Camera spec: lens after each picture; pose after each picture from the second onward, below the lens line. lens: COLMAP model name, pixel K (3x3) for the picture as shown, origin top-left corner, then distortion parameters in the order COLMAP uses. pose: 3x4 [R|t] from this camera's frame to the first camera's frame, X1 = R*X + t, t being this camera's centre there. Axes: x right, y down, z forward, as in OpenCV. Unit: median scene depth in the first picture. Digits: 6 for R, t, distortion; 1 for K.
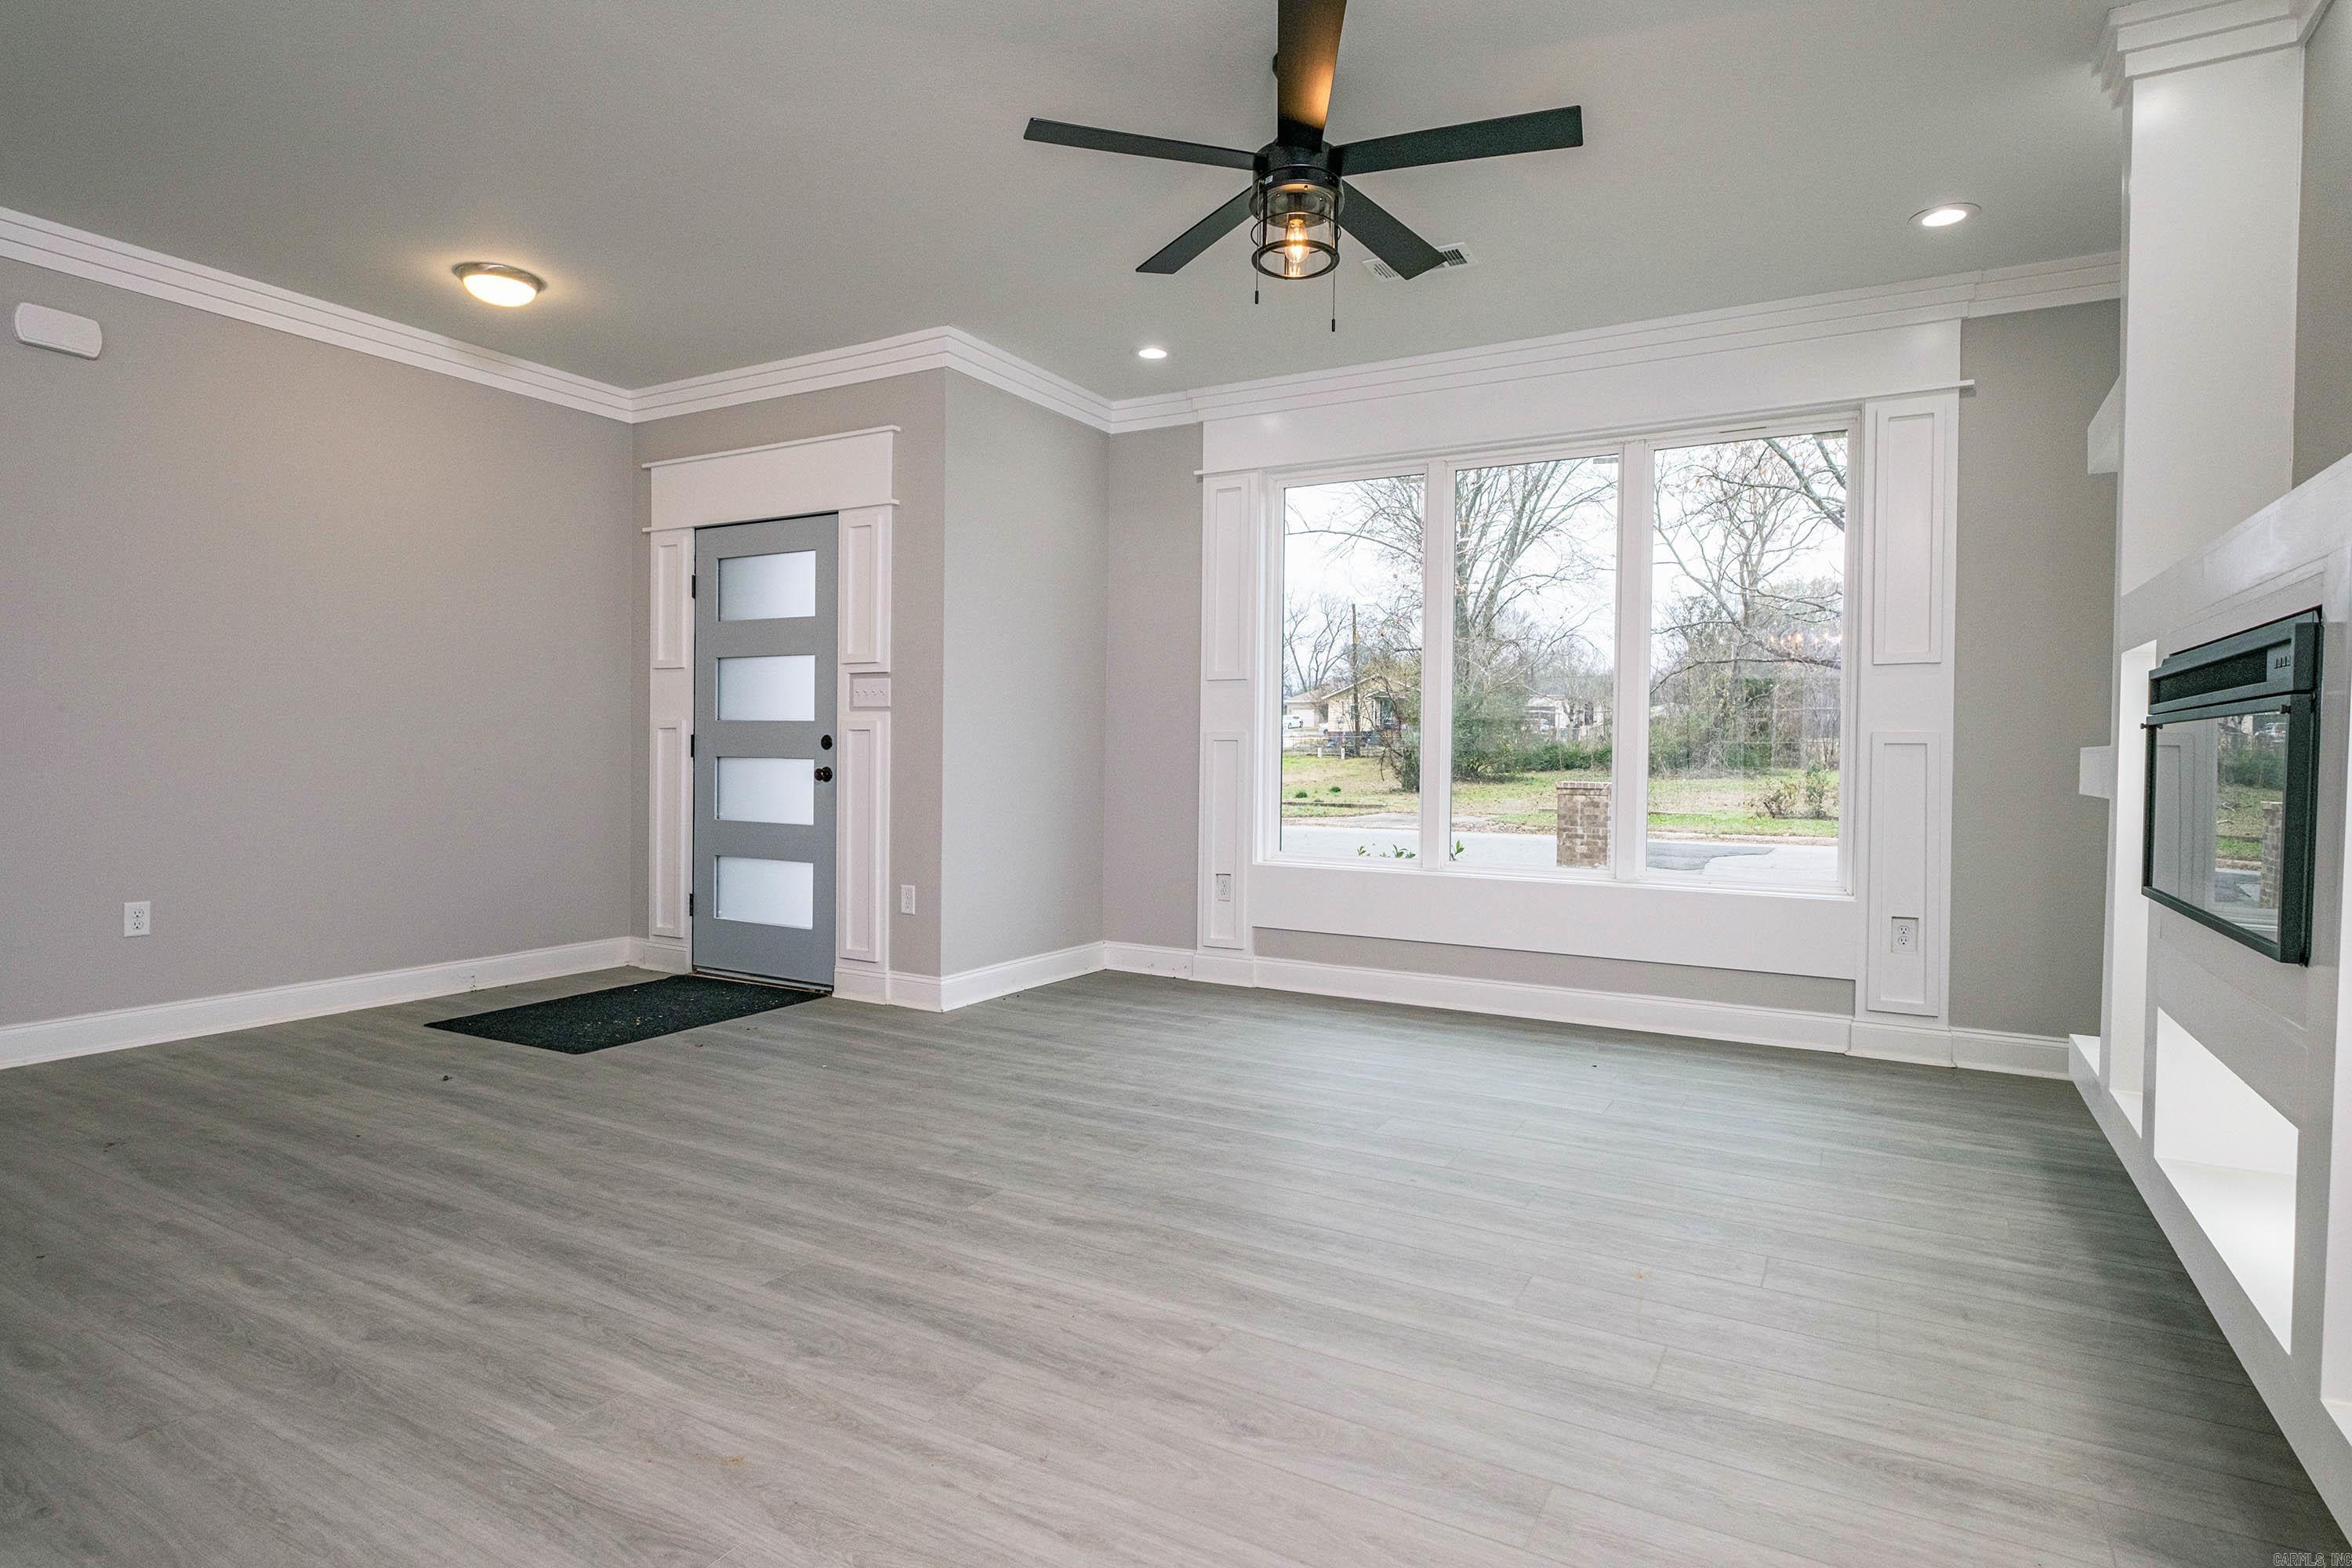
lens RADIAL K [[1237.6, 0, 1174.4], [0, 1237.6, 770.3], [0, 0, 1]] dist [0.002015, -0.002731]
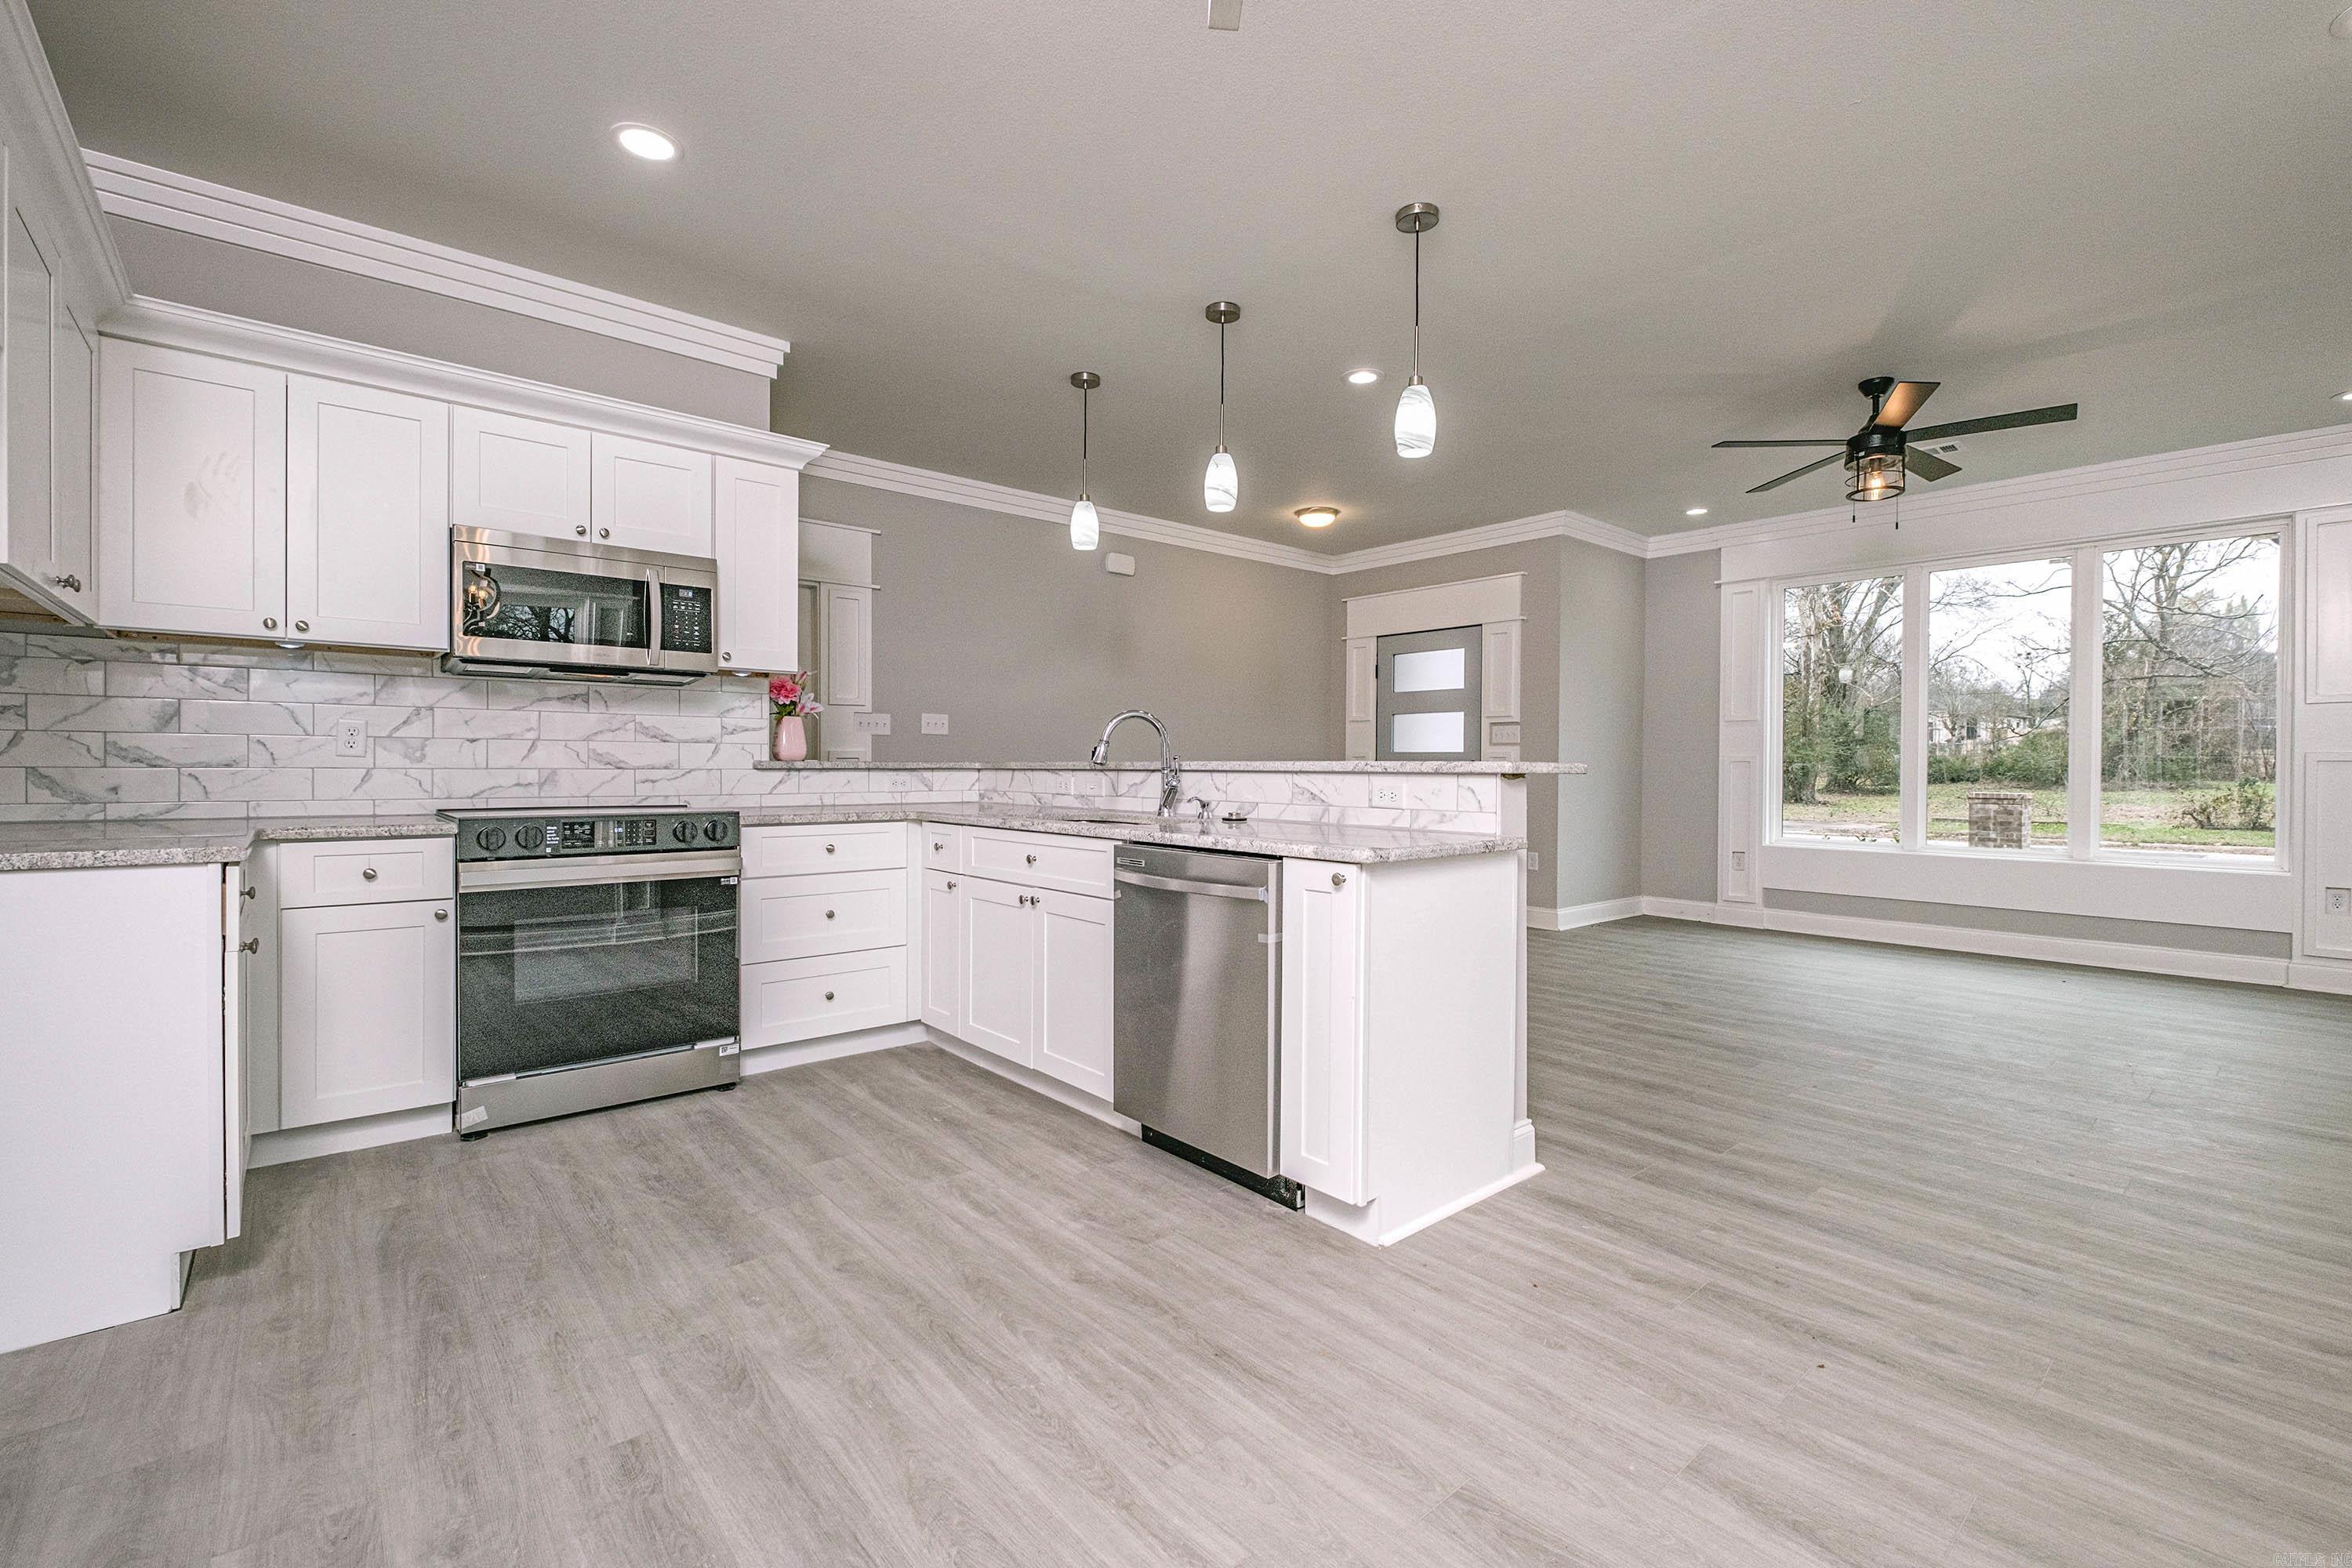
lens RADIAL K [[1008.1, 0, 1175.6], [0, 1008.1, 776.4], [0, 0, 1]] dist [-0.001617, -0.003350]
pose [[0.941522, -0.003688, -0.336932, -0.261083], [0.001103, 0.999968, -0.007863, 0.002614], [0.336951, 0.007031, 0.941496, -0.502336]]
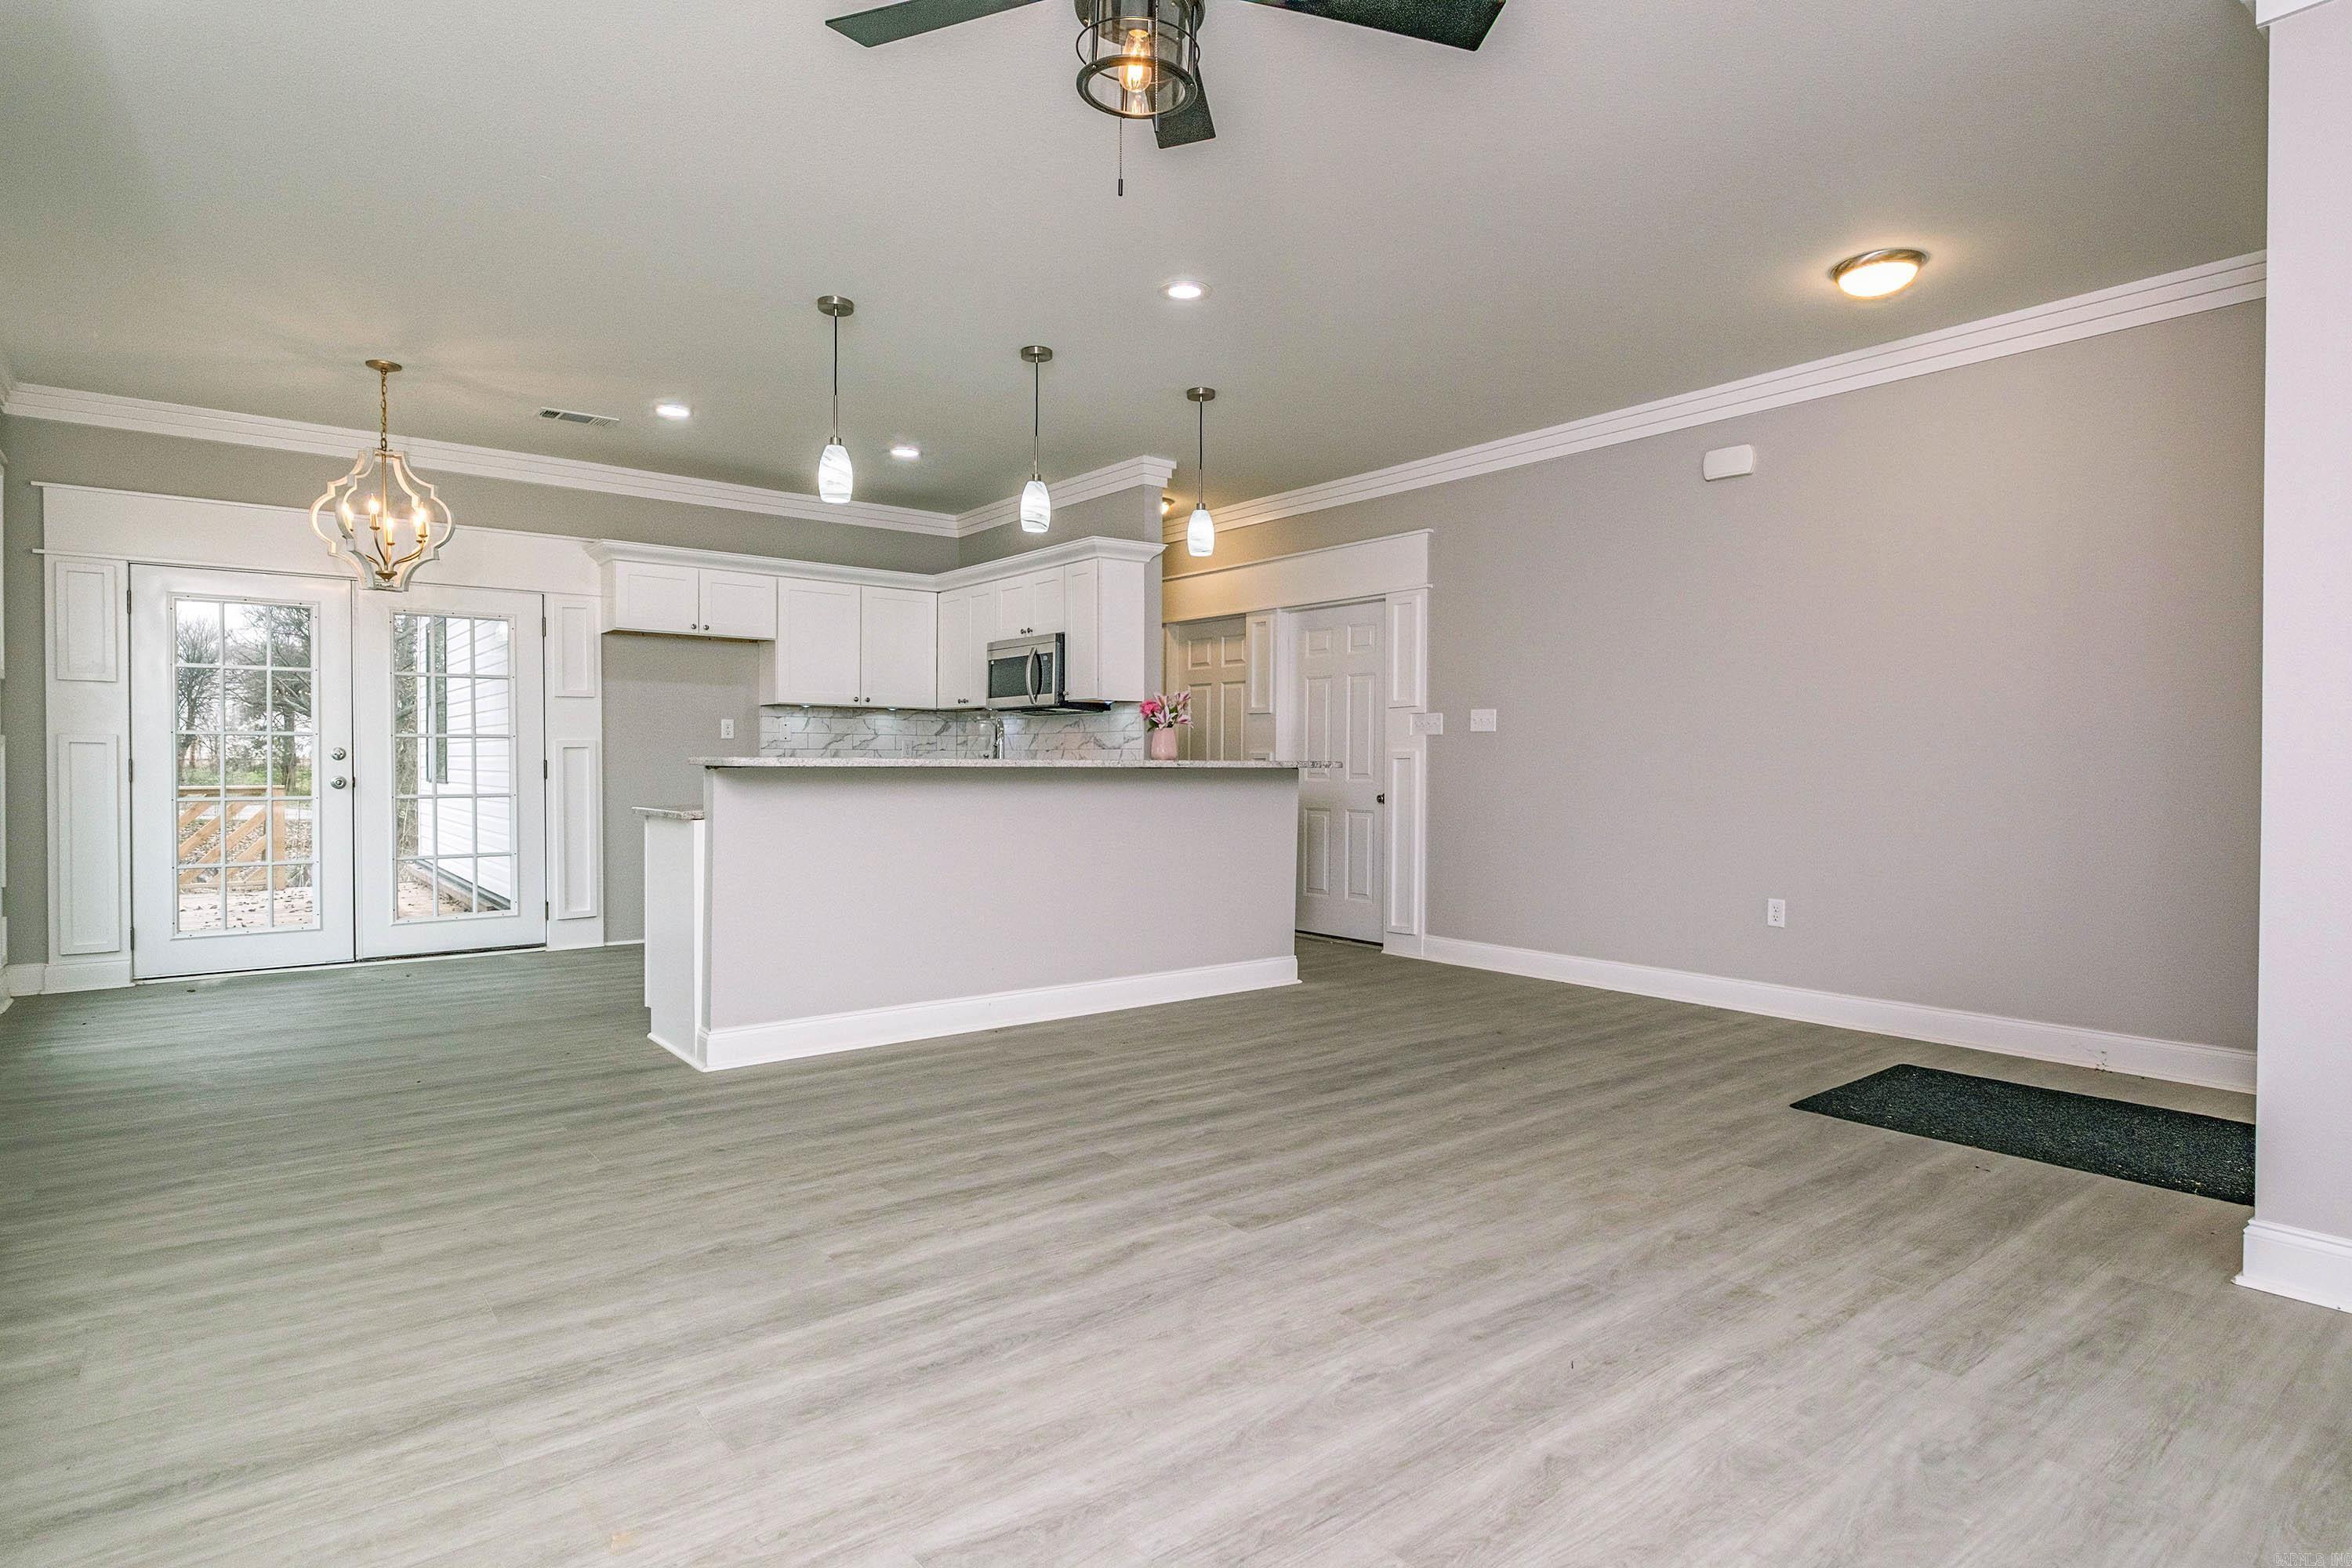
lens RADIAL K [[1237.6, 0, 1183.1], [0, 1237.6, 777.8], [0, 0, 1]] dist [0.002015, -0.002731]
pose [[-0.376732, -0.003442, -0.926316, 0.546734], [-0.023625, 0.999704, 0.005893, -0.008792], [0.926021, 0.024104, -0.376701, 0.943656]]
